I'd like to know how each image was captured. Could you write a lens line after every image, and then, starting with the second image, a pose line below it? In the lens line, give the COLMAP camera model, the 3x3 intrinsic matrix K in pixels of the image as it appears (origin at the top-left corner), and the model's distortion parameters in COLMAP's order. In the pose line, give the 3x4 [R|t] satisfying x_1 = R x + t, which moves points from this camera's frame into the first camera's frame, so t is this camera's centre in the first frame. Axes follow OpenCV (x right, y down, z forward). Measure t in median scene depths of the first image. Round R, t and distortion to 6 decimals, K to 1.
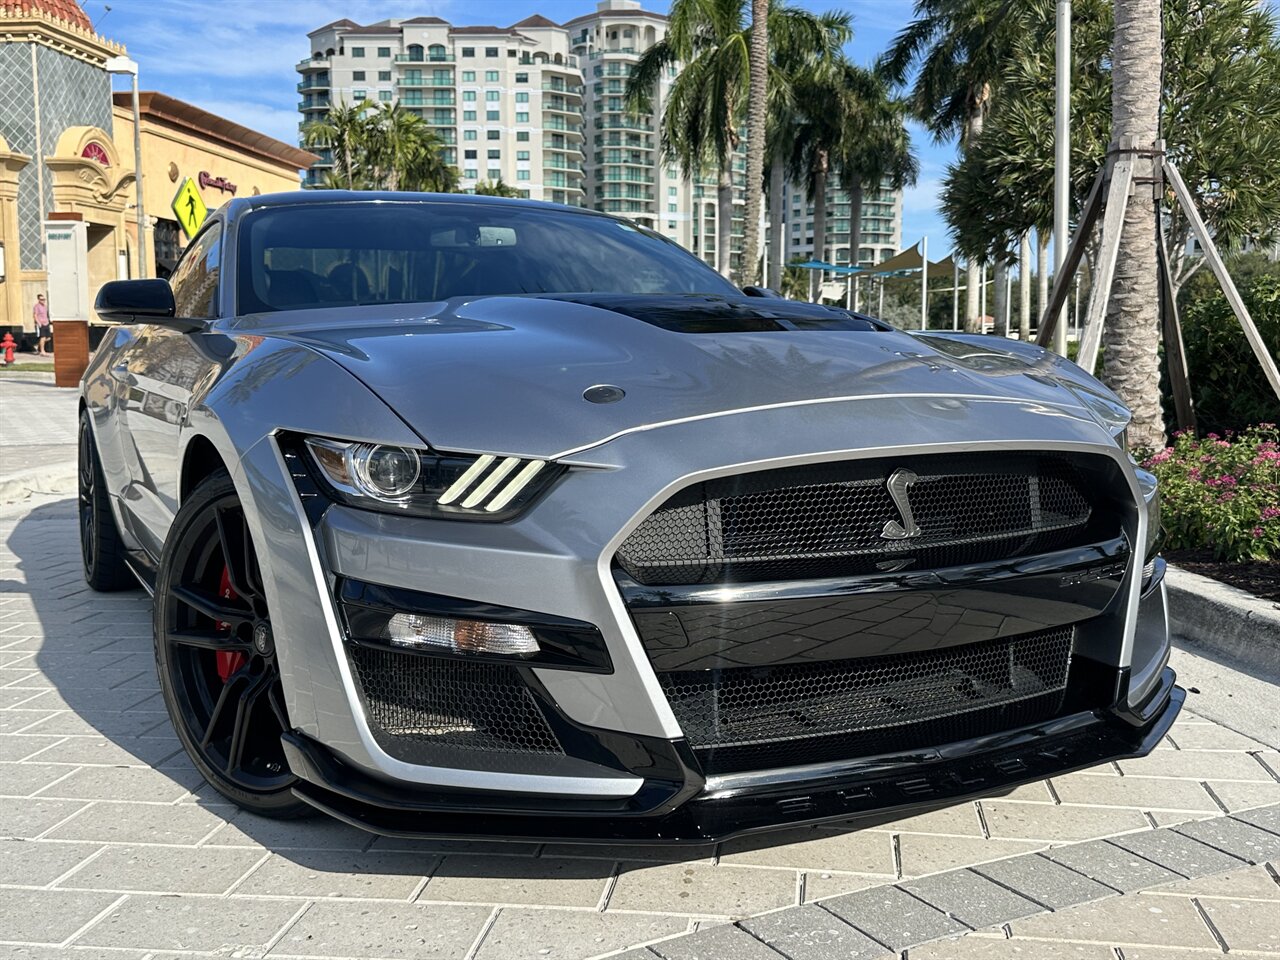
lens RADIAL K [[1455.7, 0, 635.5], [0, 1455.7, 476.2], [0, 0, 1]] dist [0.243350, -1.077687]
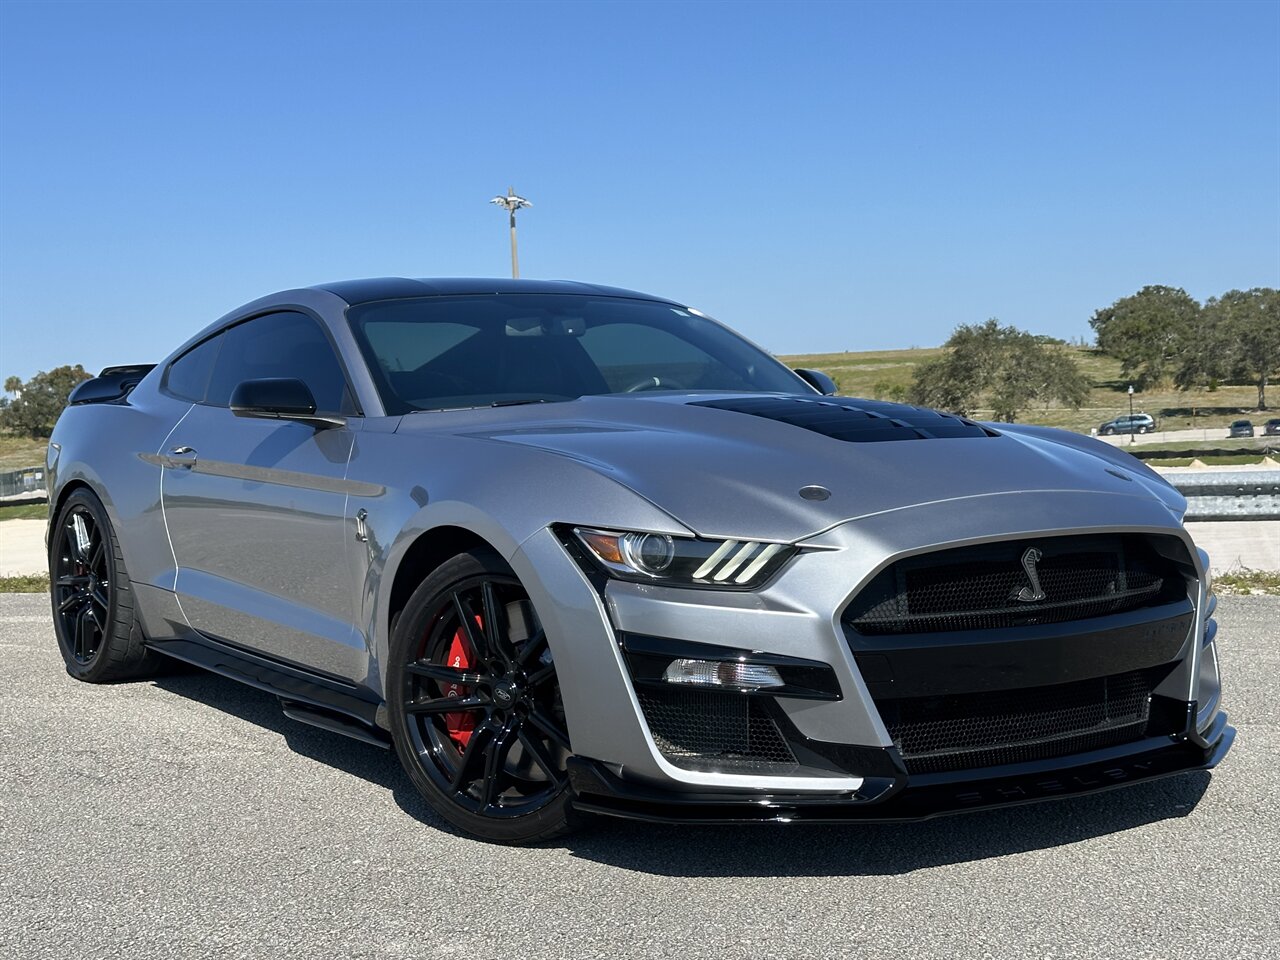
lens RADIAL K [[2025.6, 0, 660.2], [0, 2025.6, 480.9], [0, 0, 1]] dist [0.177194, 0.037409]
pose [[0.992055, -0.007148, 0.125599, -0.399256], [0.012075, 0.999185, -0.038507, 0.001682], [-0.125221, 0.039717, 0.991334, -0.819961]]
